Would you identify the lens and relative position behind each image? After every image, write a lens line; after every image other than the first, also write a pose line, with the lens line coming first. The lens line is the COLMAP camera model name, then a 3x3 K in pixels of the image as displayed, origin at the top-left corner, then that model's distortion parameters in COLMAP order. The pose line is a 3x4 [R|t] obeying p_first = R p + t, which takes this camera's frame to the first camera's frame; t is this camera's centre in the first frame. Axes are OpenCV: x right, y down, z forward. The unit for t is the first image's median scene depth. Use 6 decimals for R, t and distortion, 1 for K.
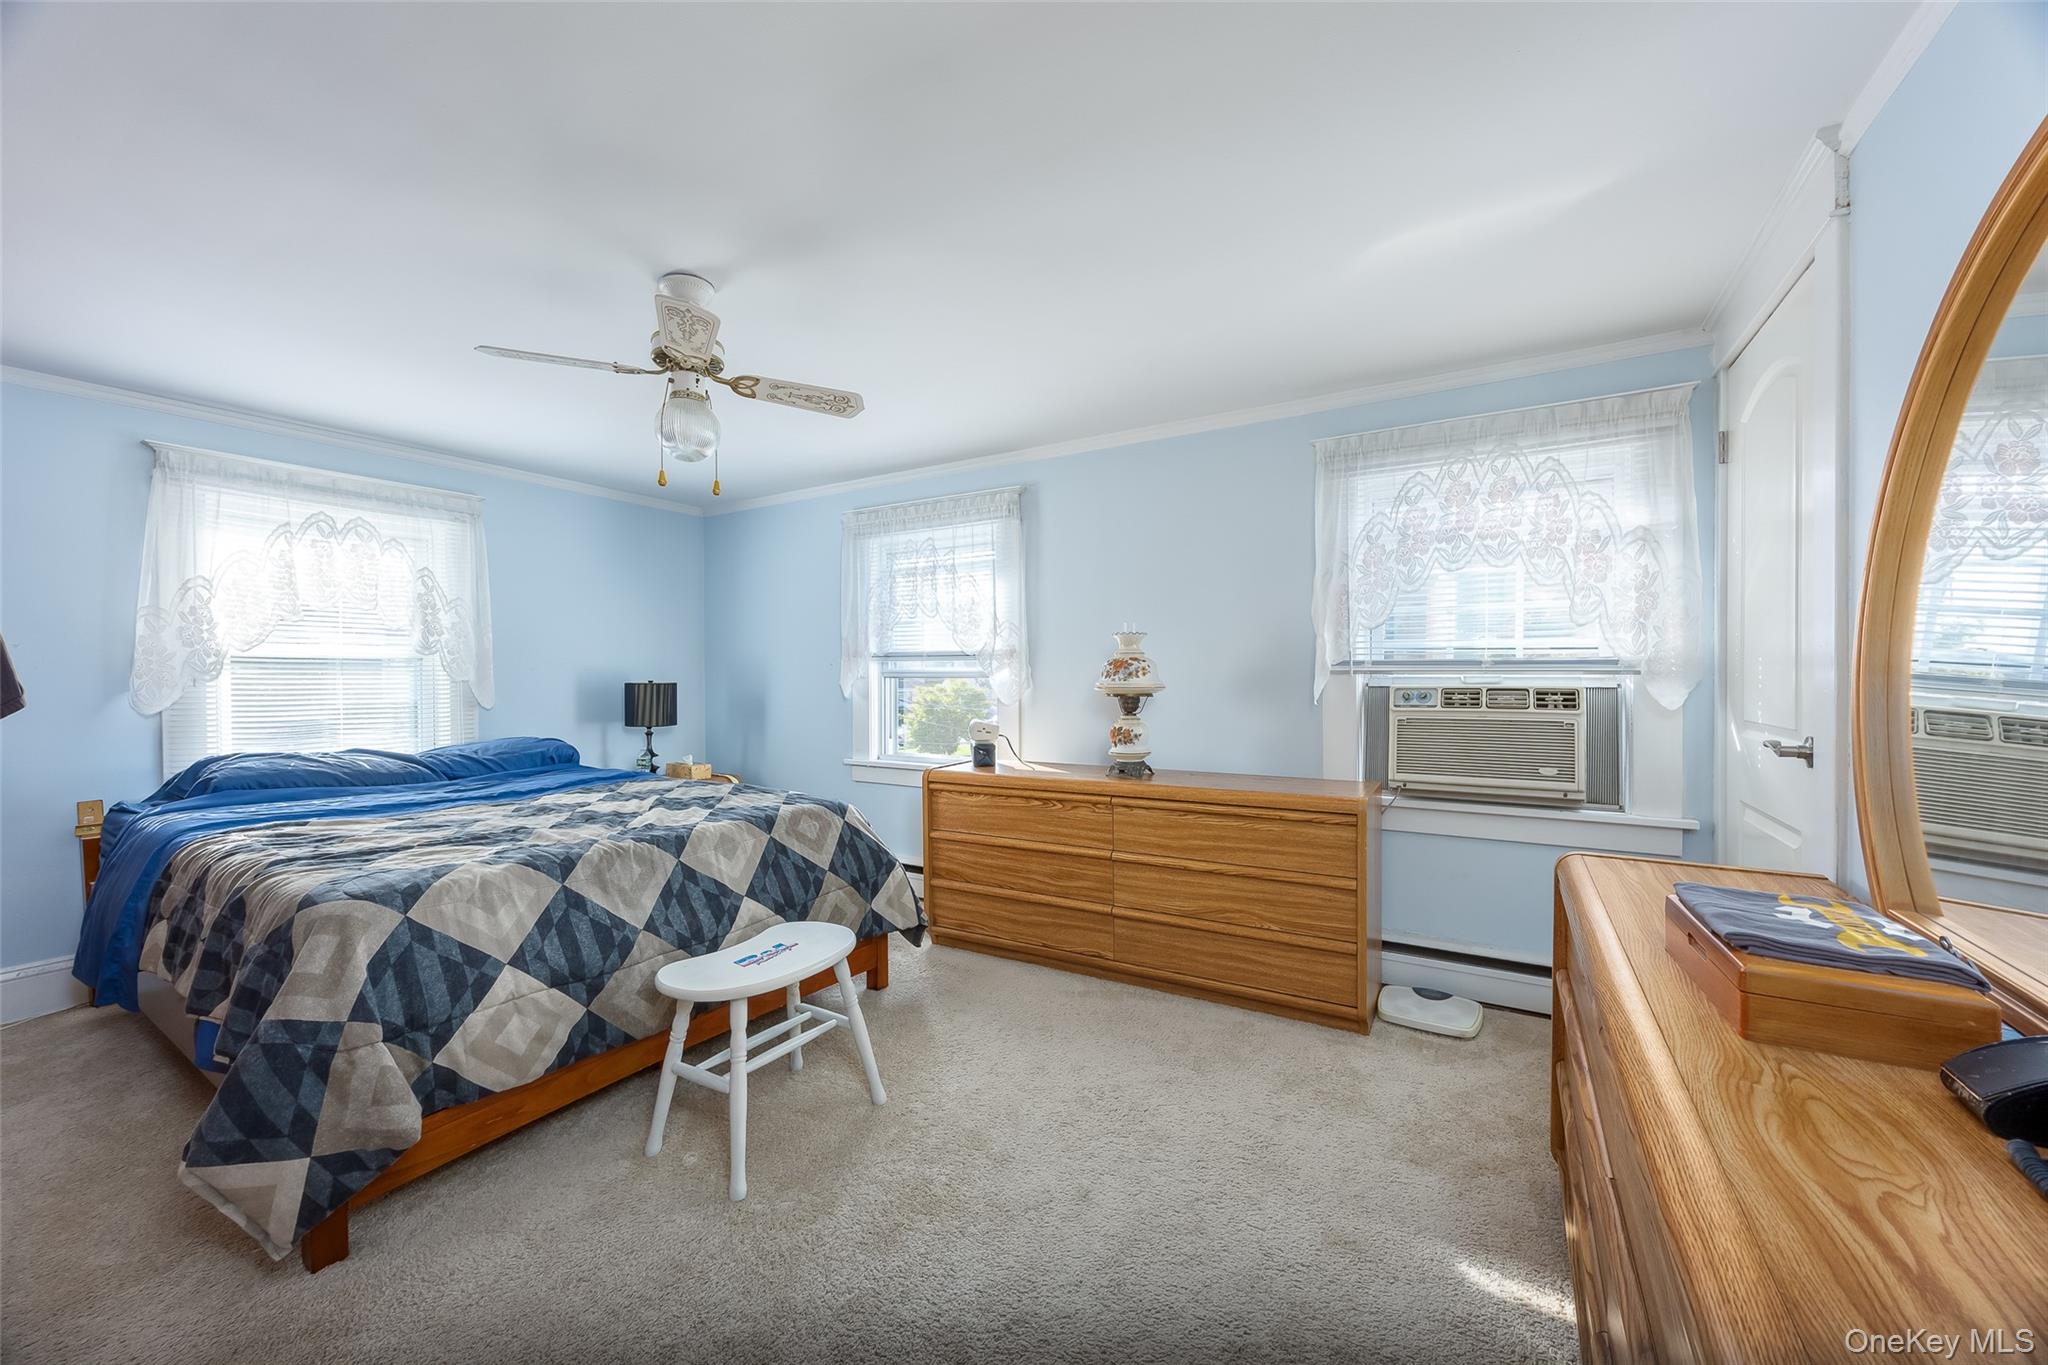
lens RADIAL K [[782.5, 0, 1010.8], [0, 782.5, 684.2], [0, 0, 1]] dist [-0.006008, 0.000210]
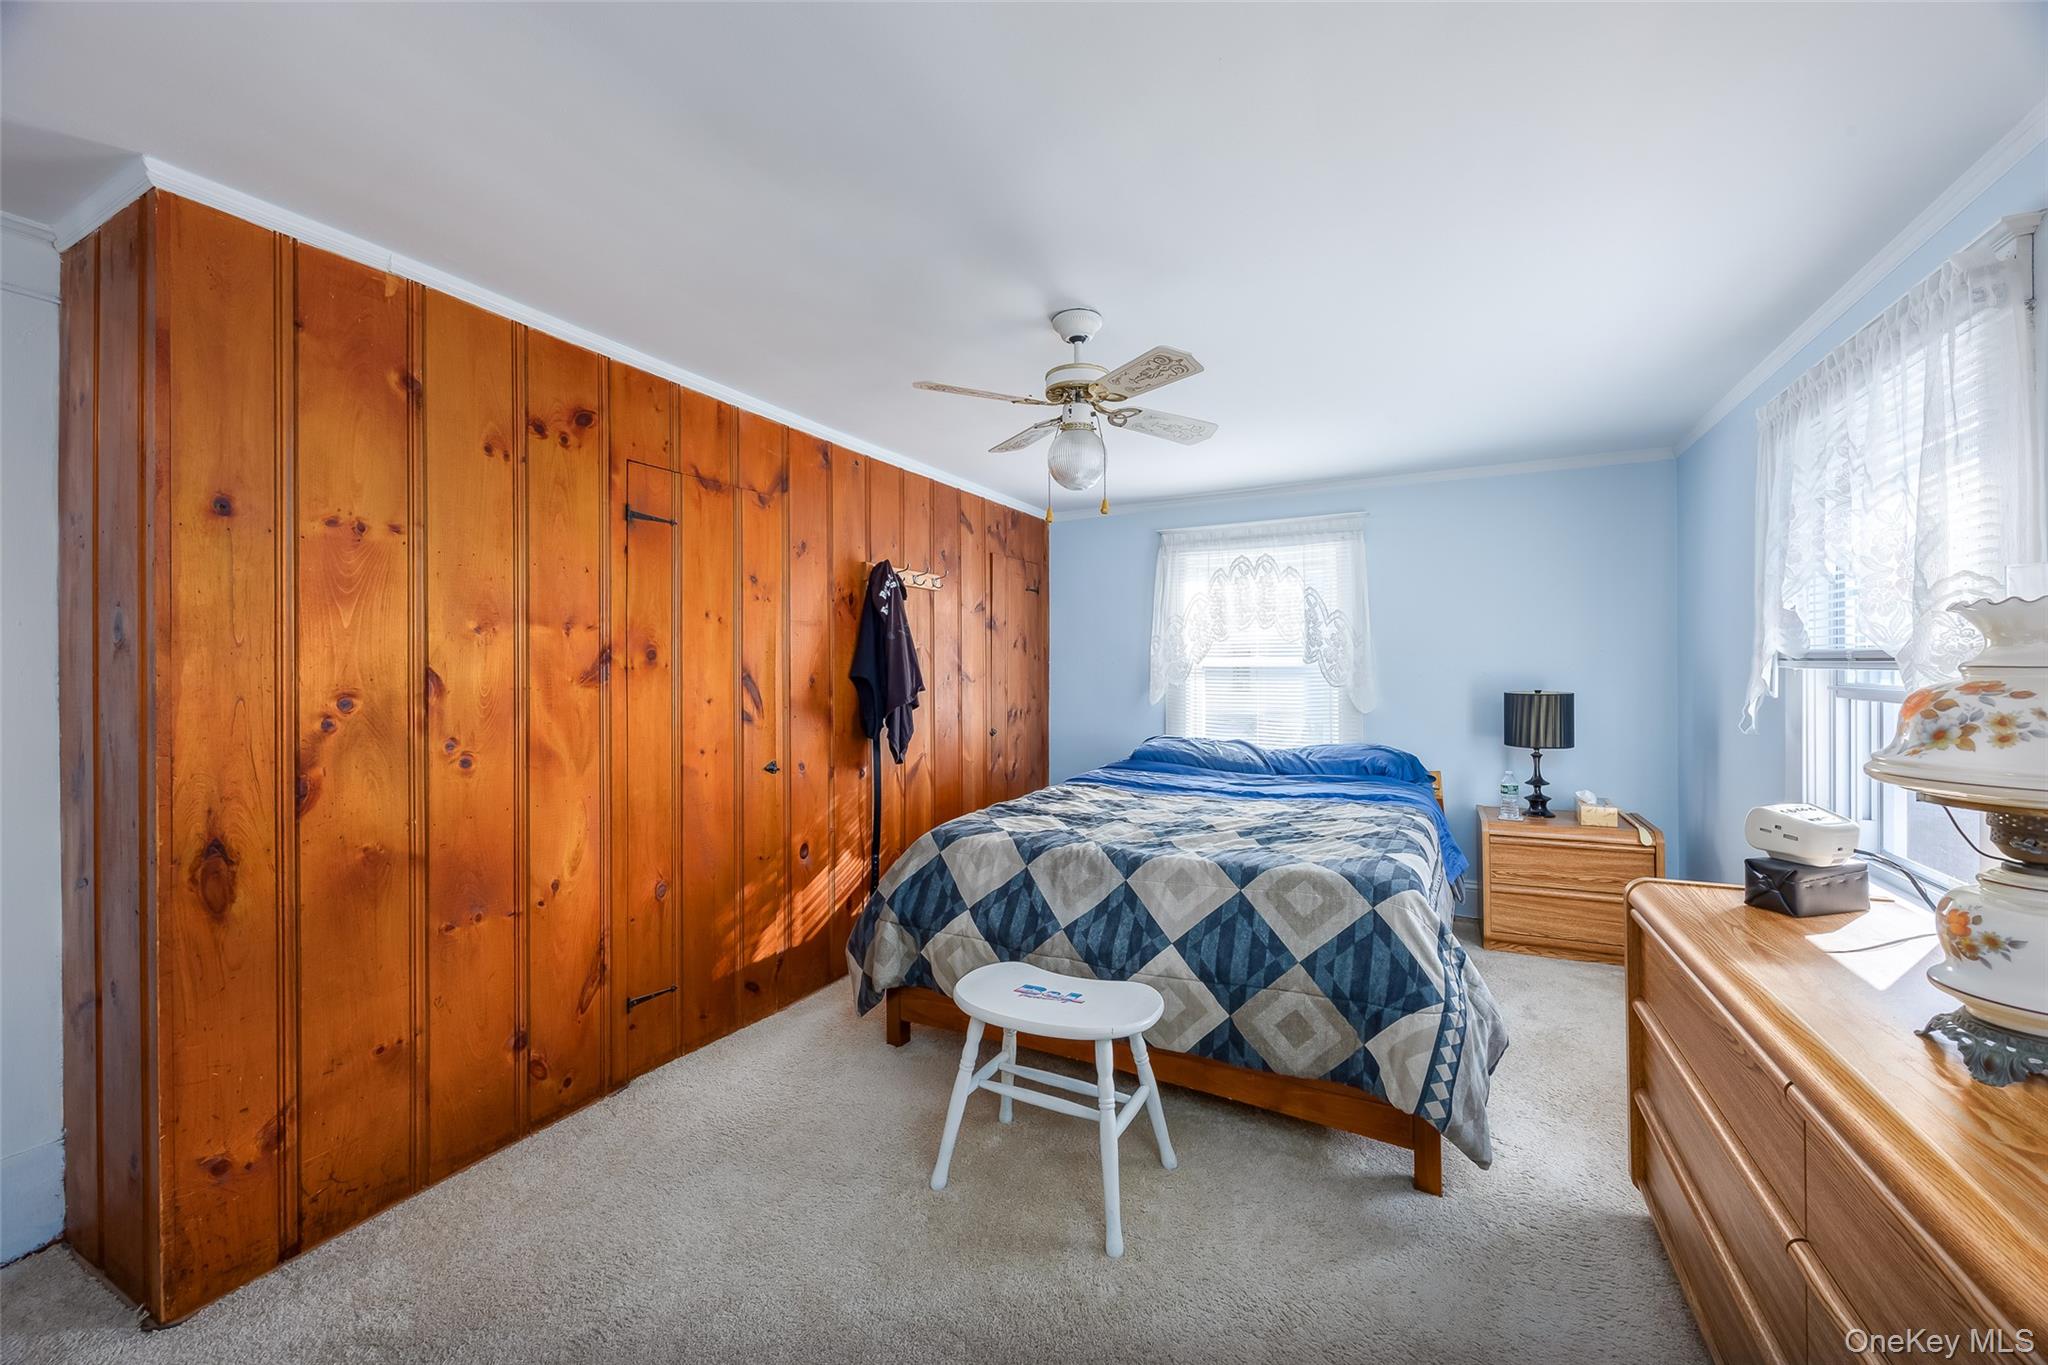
lens RADIAL K [[782.5, 0, 1022.1], [0, 782.5, 662.3], [0, 0, 1]] dist [-0.006008, 0.000210]
pose [[0.075815, -0.006178, -0.997103, 0.471253], [-0.006868, 0.999954, -0.006718, -0.038586], [0.997098, 0.007358, 0.075769, 0.657741]]
